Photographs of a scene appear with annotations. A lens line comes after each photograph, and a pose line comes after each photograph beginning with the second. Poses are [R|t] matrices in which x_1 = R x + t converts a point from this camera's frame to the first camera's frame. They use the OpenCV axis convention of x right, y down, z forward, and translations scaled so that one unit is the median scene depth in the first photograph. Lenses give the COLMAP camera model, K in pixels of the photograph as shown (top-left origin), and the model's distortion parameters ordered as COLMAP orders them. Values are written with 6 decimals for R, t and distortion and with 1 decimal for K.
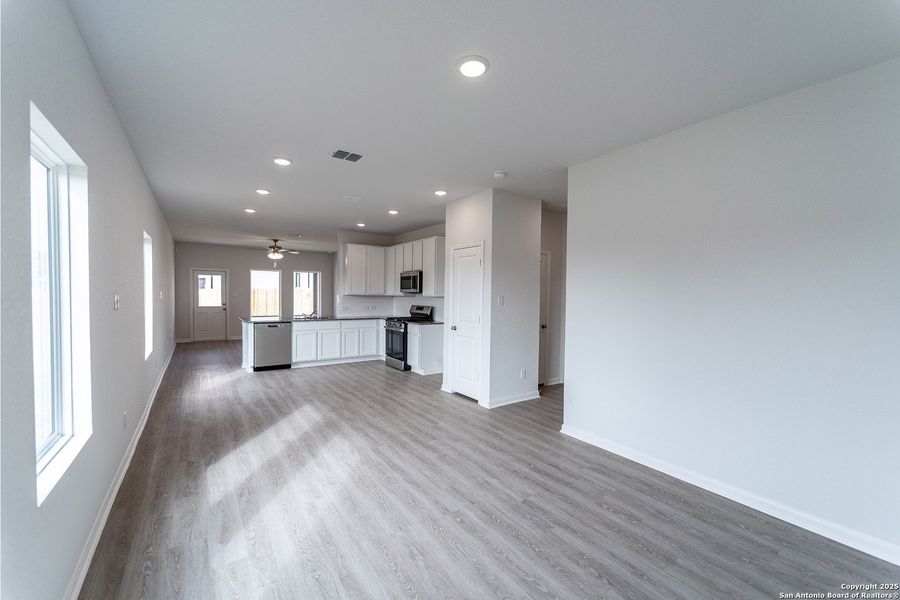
lens RADIAL K [[359.9, 0, 454.4], [0, 359.9, 303.5], [0, 0, 1]] dist [0.002478, 0.000121]
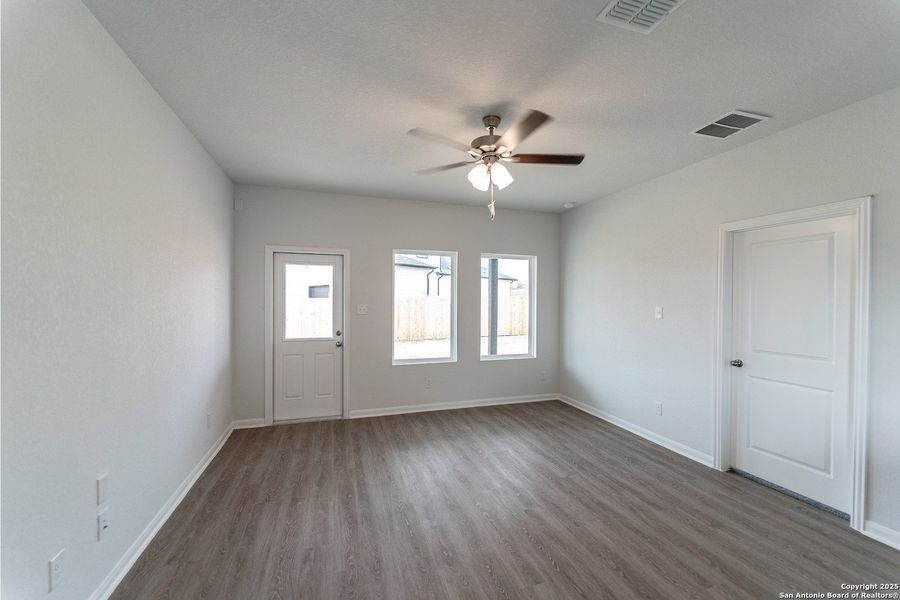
lens RADIAL K [[359.9, 0, 454.4], [0, 359.9, 303.5], [0, 0, 1]] dist [0.002478, 0.000121]
pose [[0.956648, -0.005277, -0.291200, -0.478587], [-0.001683, 0.999719, -0.023647, -0.028413], [0.291243, 0.023112, 0.956370, 0.787177]]
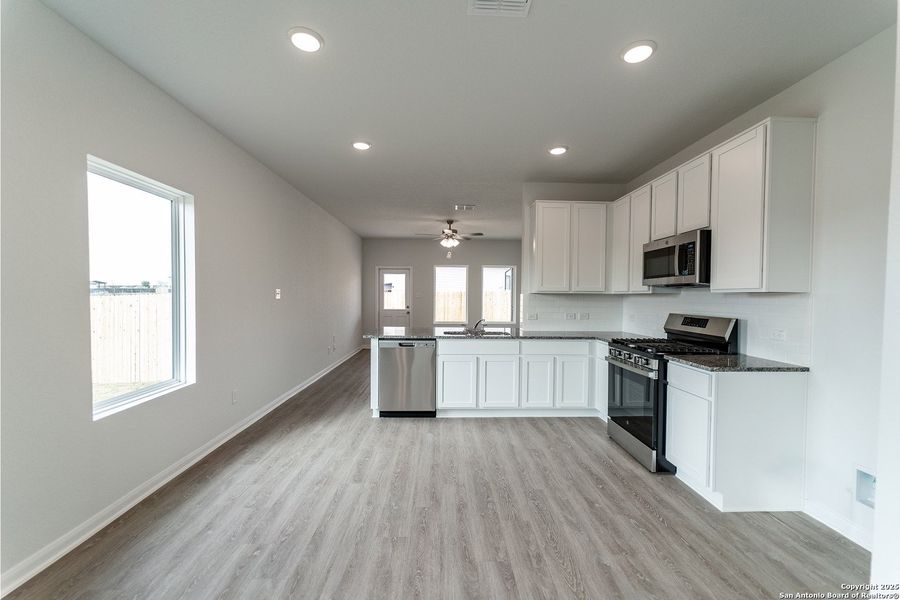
lens RADIAL K [[359.9, 0, 454.4], [0, 359.9, 303.5], [0, 0, 1]] dist [0.002478, 0.000121]
pose [[0.834435, 0.005840, -0.551076, -0.085401], [-0.012182, 0.999895, -0.007851, -0.001403], [0.550972, 0.013264, 0.834418, 0.421538]]
